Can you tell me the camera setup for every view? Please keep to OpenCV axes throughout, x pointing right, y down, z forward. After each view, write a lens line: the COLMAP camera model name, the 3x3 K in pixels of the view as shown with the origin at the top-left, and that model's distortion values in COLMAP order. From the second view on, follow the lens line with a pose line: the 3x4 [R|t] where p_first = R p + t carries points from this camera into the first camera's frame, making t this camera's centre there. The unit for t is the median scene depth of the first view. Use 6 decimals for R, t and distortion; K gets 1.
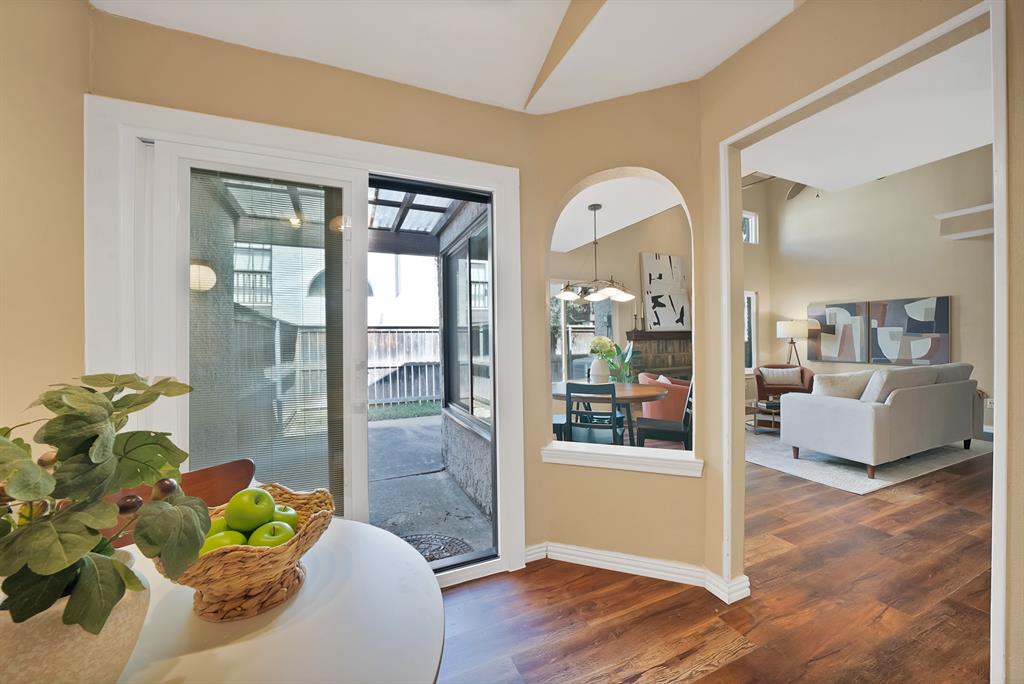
lens RADIAL K [[373.9, 0, 509.0], [0, 373.9, 341.8], [0, 0, 1]] dist [-0.020381, 0.001560]
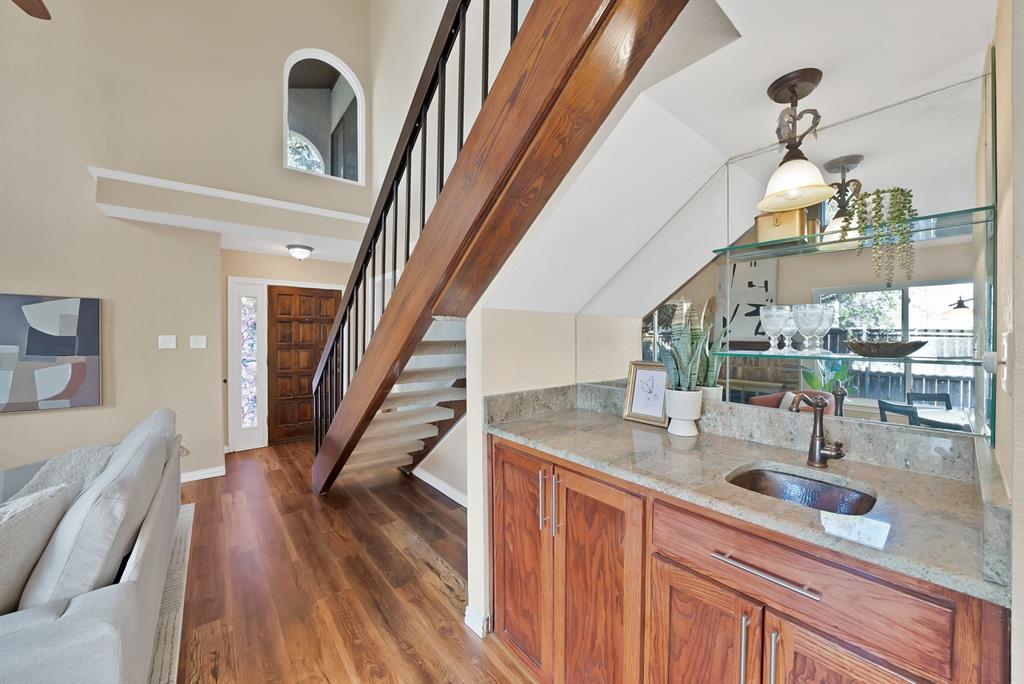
lens RADIAL K [[373.9, 0, 506.6], [0, 373.9, 338.5], [0, 0, 1]] dist [-0.020381, 0.001560]
pose [[-0.276112, 0.002075, 0.961123, 0.321591], [0.005794, 0.999983, -0.000494, -0.044259], [-0.961108, 0.005432, -0.276120, 0.416764]]
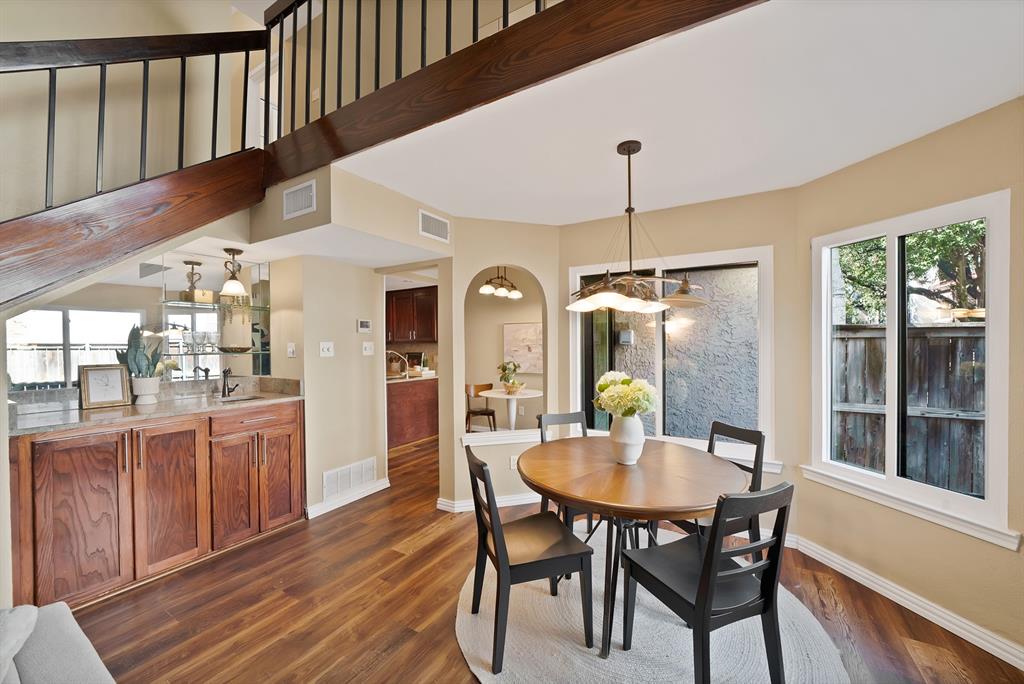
lens RADIAL K [[377.3, 0, 503.5], [0, 377.3, 344.5], [0, 0, 1]] dist [-0.010562, -0.000078]
pose [[-0.813019, 0.018867, -0.581931, 0.463496], [0.017430, 0.999816, 0.008065, -0.042572], [0.581976, -0.003586, -0.813198, 0.863258]]
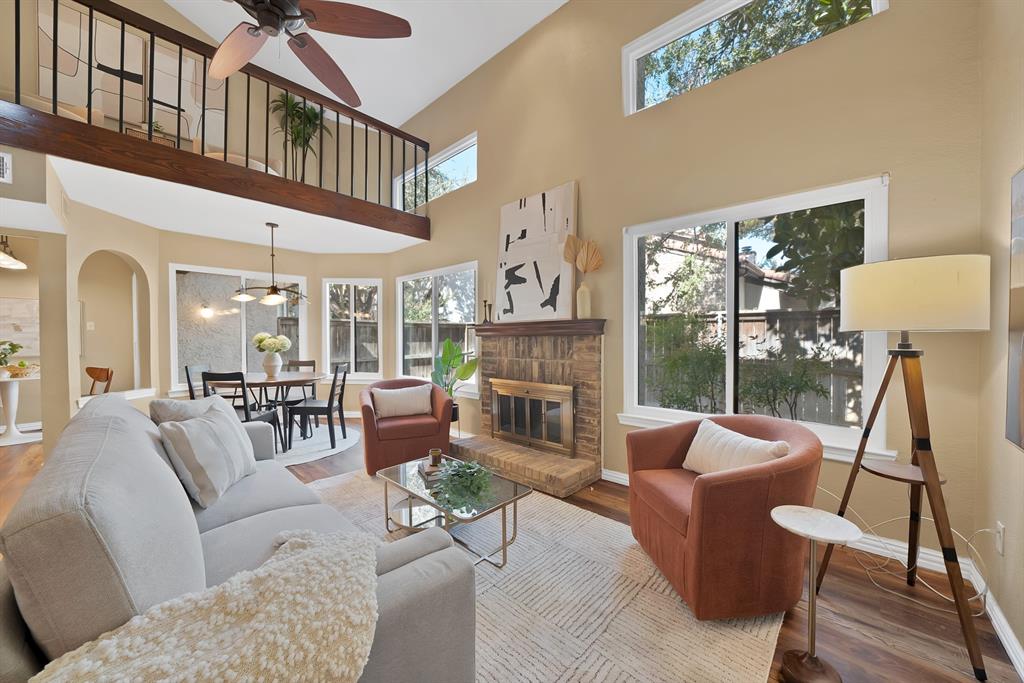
lens RADIAL K [[373.9, 0, 505.3], [0, 373.9, 338.2], [0, 0, 1]] dist [-0.020381, 0.001560]
pose [[0.396793, 0.011799, -0.917832, 1.036776], [-0.002180, 0.999927, 0.011912, -0.009911], [0.917905, -0.002725, 0.396790, 0.776524]]
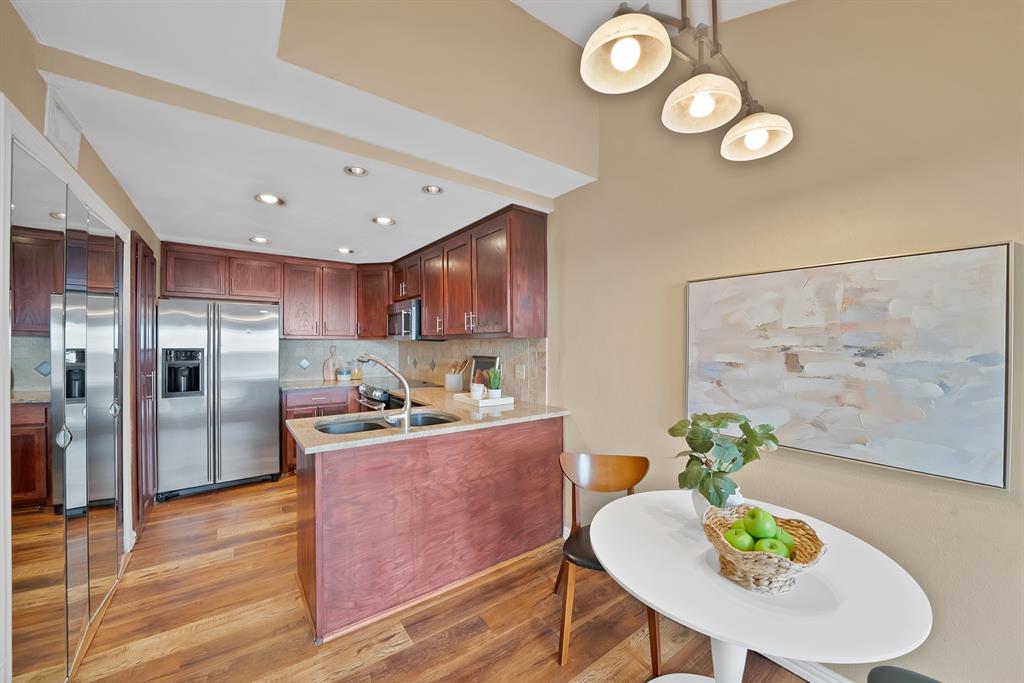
lens RADIAL K [[373.9, 0, 501.3], [0, 373.9, 344.6], [0, 0, 1]] dist [-0.020381, 0.001560]
pose [[-0.975465, 0.004816, -0.220103, 0.083228], [0.002388, 0.999933, 0.011294, -0.037362], [0.220143, 0.010491, -0.975411, 0.289999]]
